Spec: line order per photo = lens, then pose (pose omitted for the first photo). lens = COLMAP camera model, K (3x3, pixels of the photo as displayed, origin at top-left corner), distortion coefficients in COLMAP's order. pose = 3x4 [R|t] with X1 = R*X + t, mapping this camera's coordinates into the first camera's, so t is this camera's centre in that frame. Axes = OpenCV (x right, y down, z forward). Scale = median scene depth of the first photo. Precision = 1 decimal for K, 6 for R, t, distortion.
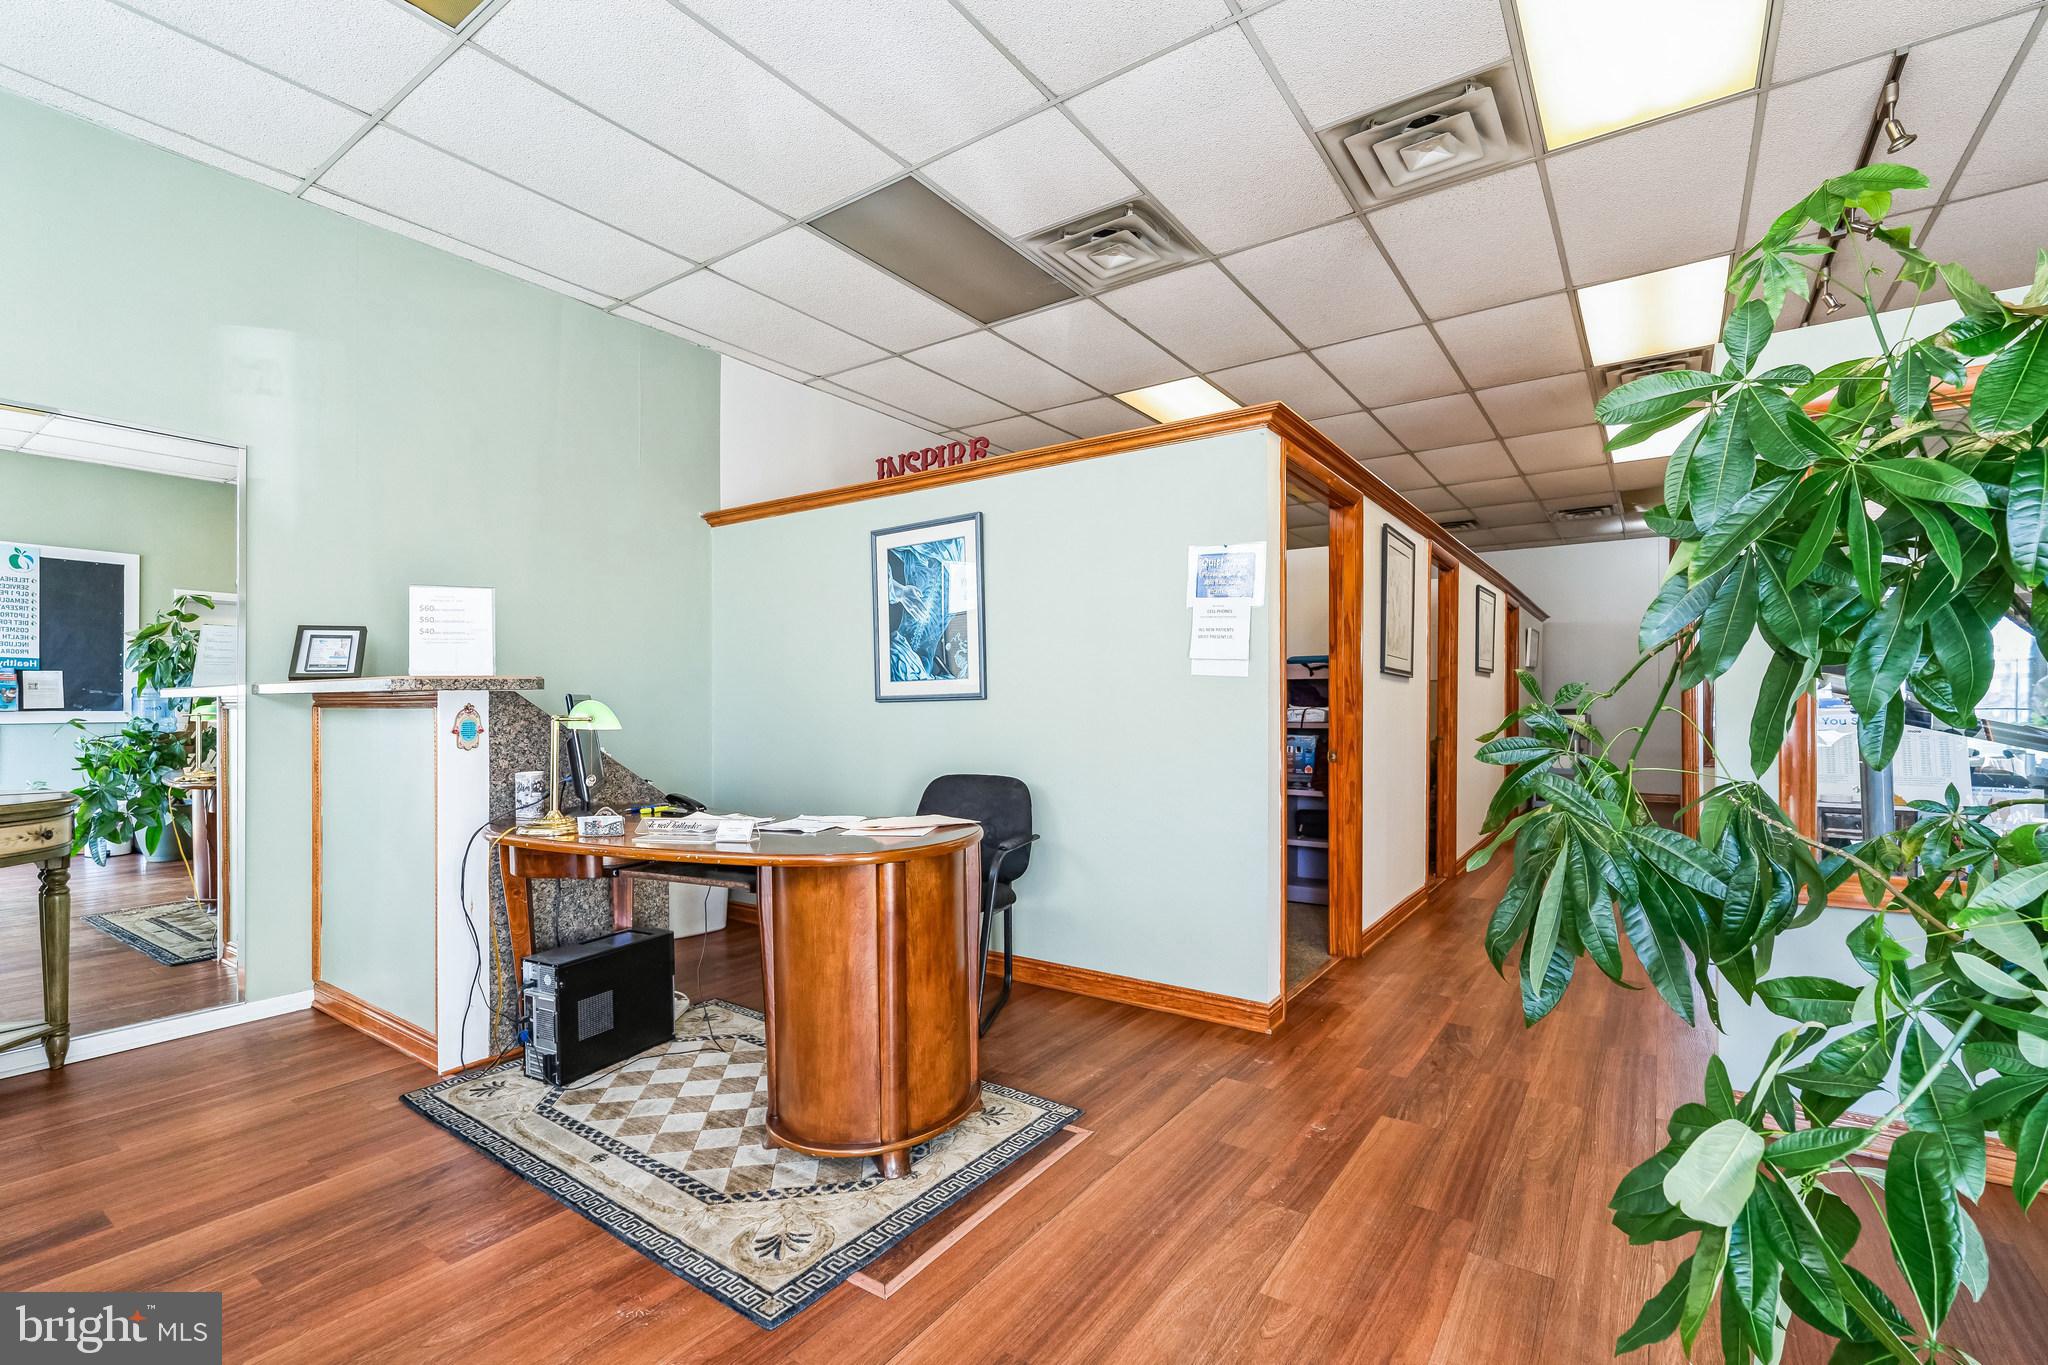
lens RADIAL K [[911.8, 0, 1022.9], [0, 911.8, 705.9], [0, 0, 1]] dist [0.002019, 0.000253]
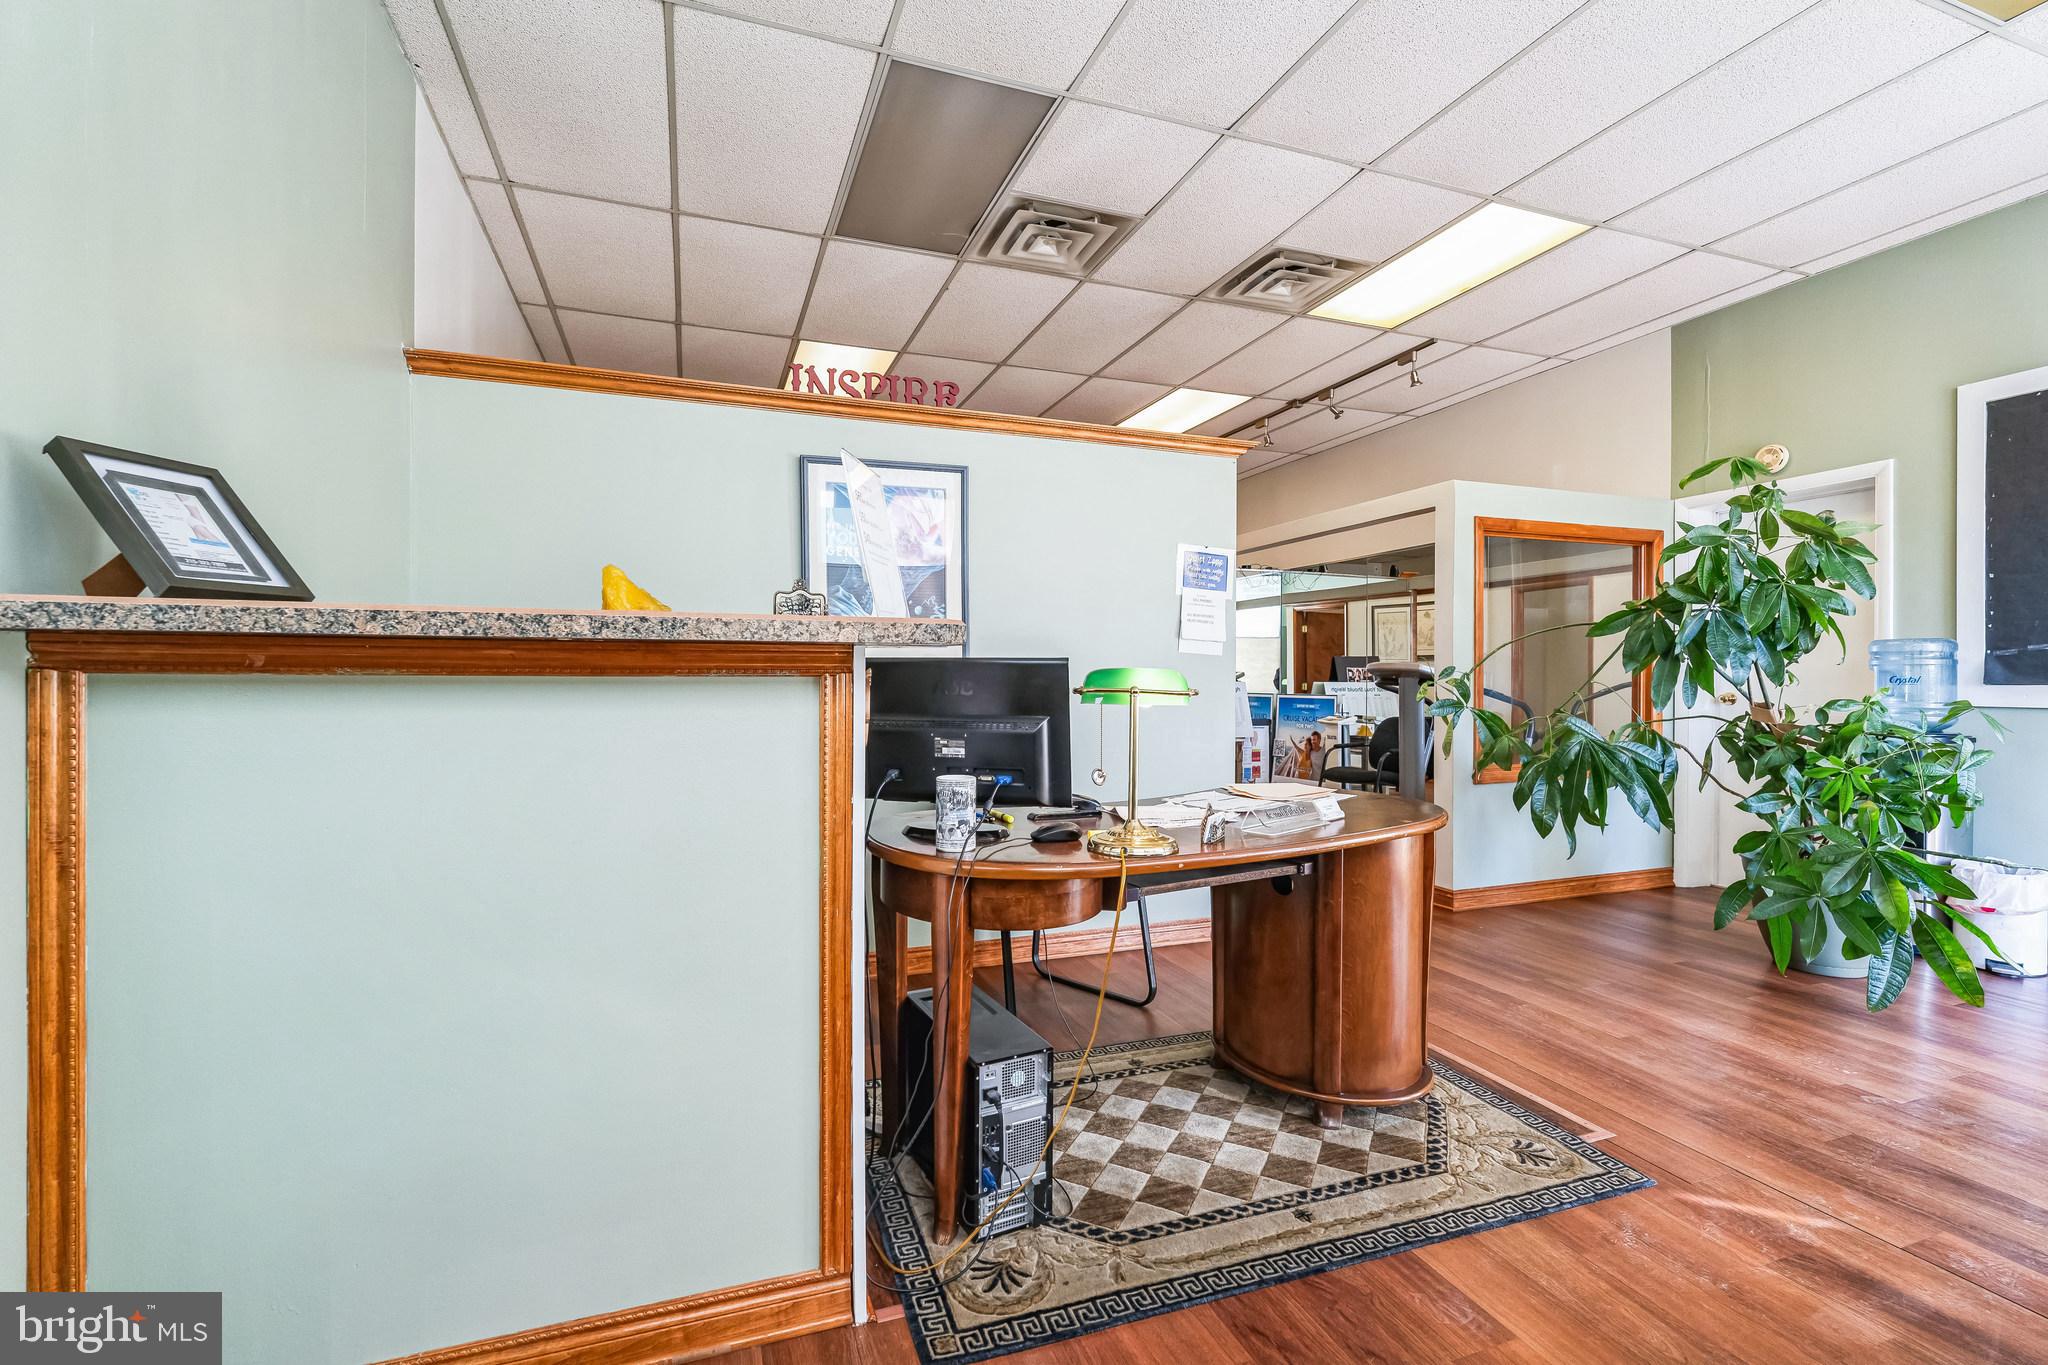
lens RADIAL K [[909.3, 0, 1024.0], [0, 909.3, 682.5], [0, 0, 1]] dist [0.000202, 0.000236]
pose [[0.564804, 0.001247, 0.825224, -0.950031], [-0.000416, 0.999999, -0.001226, 0.006535], [-0.825225, 0.000349, 0.564804, 0.543330]]
